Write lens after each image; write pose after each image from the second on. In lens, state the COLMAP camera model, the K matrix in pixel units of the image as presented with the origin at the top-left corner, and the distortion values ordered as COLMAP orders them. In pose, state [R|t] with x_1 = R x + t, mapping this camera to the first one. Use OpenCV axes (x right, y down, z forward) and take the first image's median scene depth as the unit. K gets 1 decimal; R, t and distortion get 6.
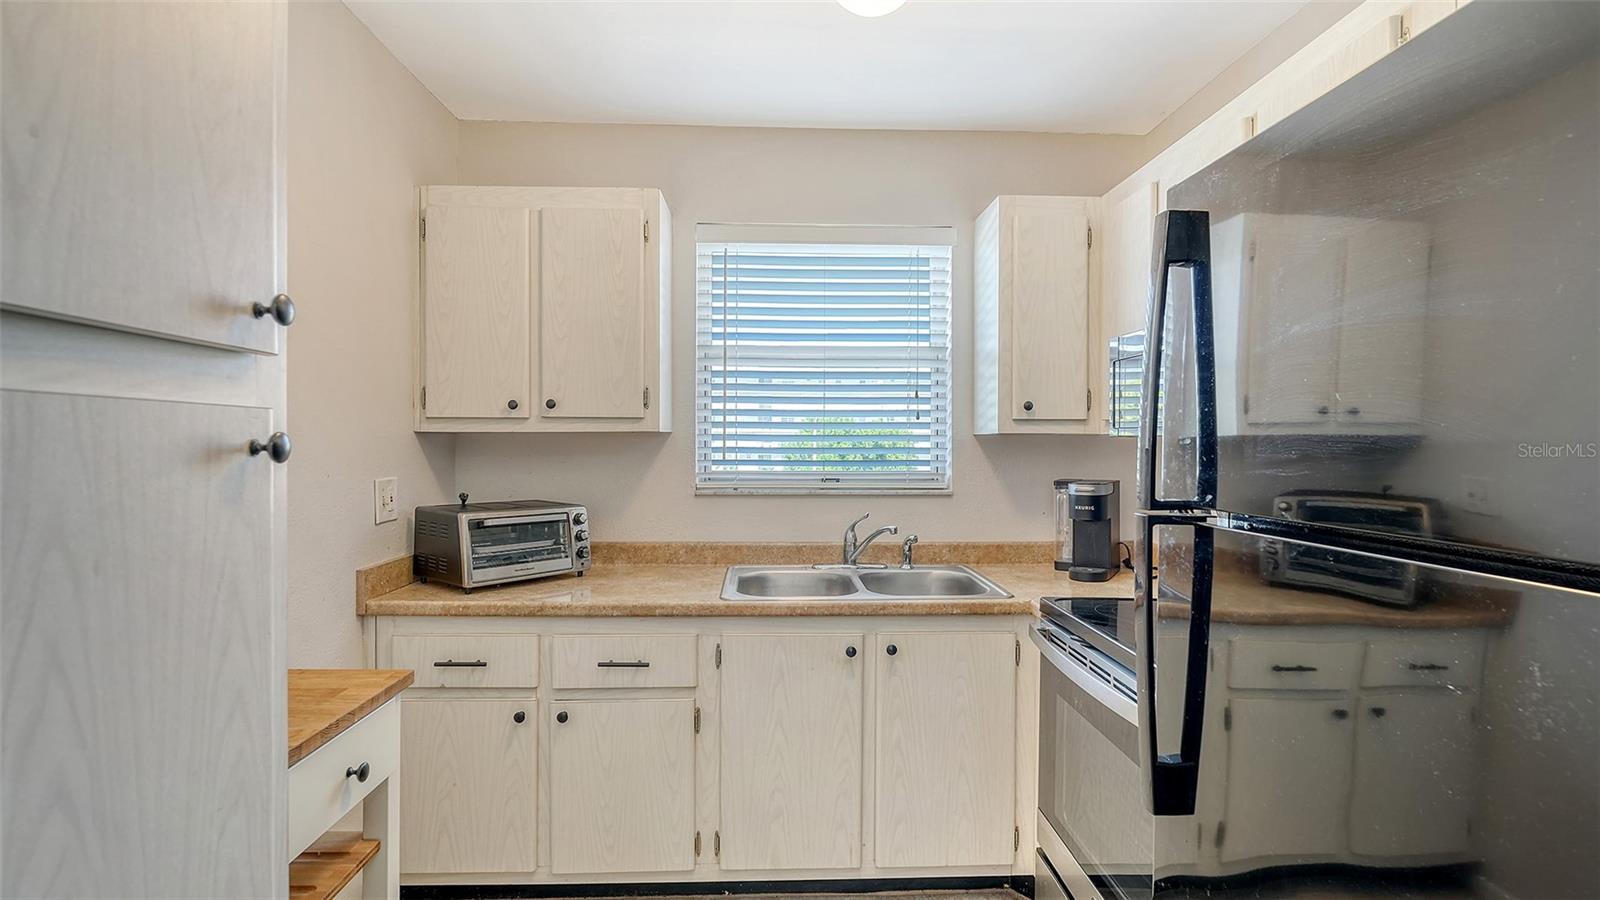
lens RADIAL K [[798.1, 0, 792.0], [0, 798.1, 437.1], [0, 0, 1]] dist [0.001415, -0.002036]
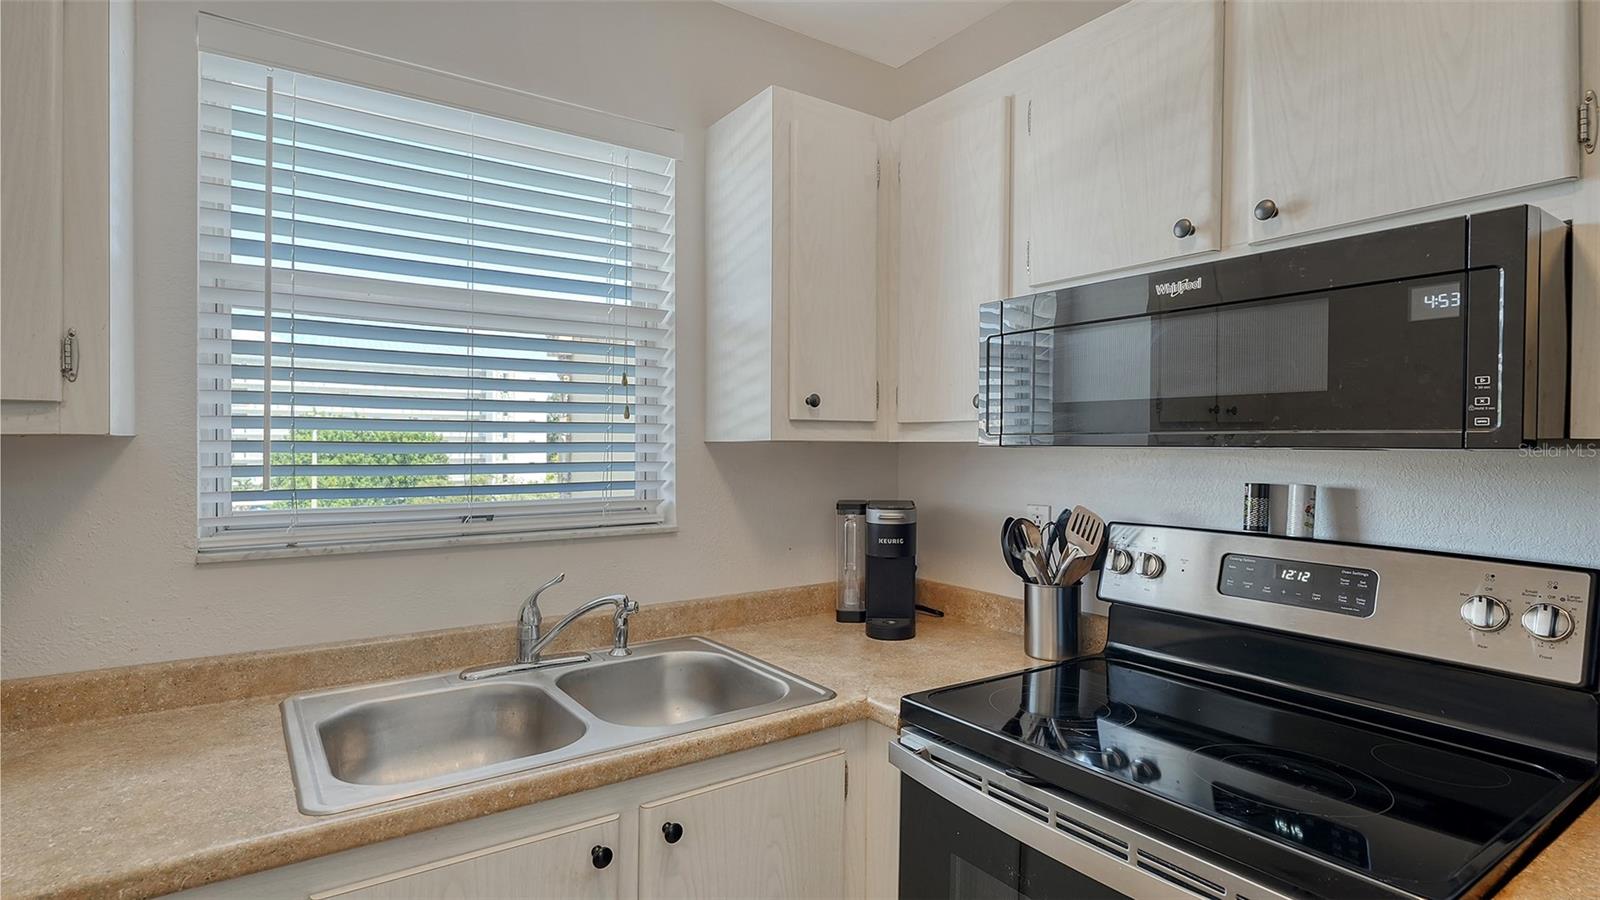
lens RADIAL K [[798.1, 0, 797.9], [0, 798.1, 448.2], [0, 0, 1]] dist [0.001415, -0.002036]
pose [[0.834069, -0.003920, 0.551646, -0.084222], [-0.000242, 0.999972, 0.007472, -0.002839], [-0.551660, -0.006365, 0.834045, 0.389421]]
